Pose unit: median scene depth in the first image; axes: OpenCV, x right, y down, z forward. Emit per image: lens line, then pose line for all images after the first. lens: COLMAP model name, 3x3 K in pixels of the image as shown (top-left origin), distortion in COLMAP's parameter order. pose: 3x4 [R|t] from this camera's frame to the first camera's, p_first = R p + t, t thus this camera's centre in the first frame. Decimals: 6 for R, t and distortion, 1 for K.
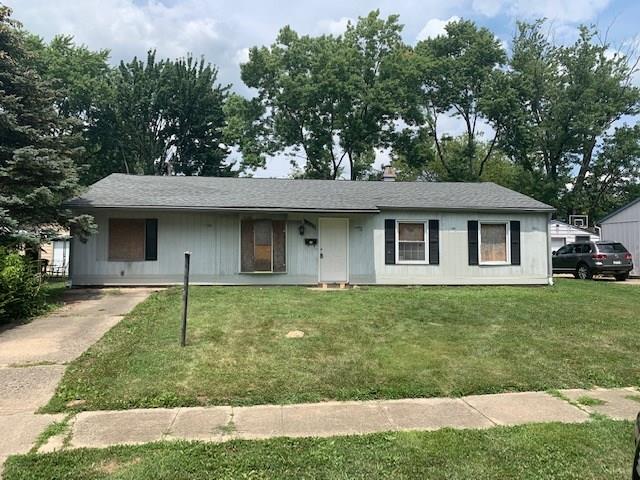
lens RADIAL K [[485.6, 0, 319.2], [0, 485.6, 240.7], [0, 0, 1]] dist [0.036122, -0.006381]
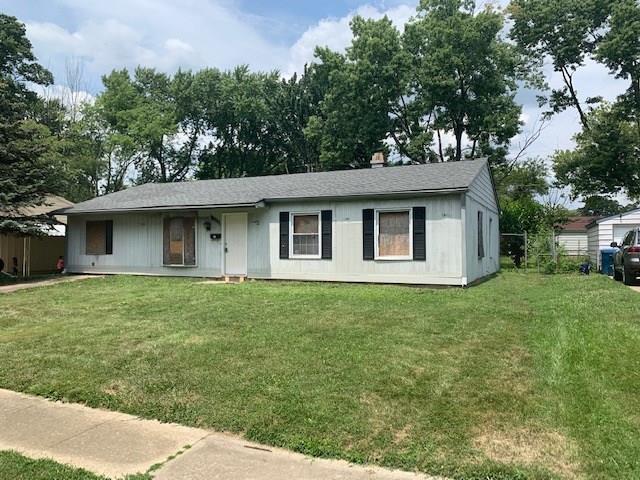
lens RADIAL K [[485.6, 0, 319.4], [0, 485.6, 239.3], [0, 0, 1]] dist [0.036122, -0.006381]
pose [[0.852941, -0.014090, -0.521818, 0.706332], [0.019450, 0.999799, 0.004796, 0.007140], [0.521645, -0.014240, 0.853044, 0.215742]]
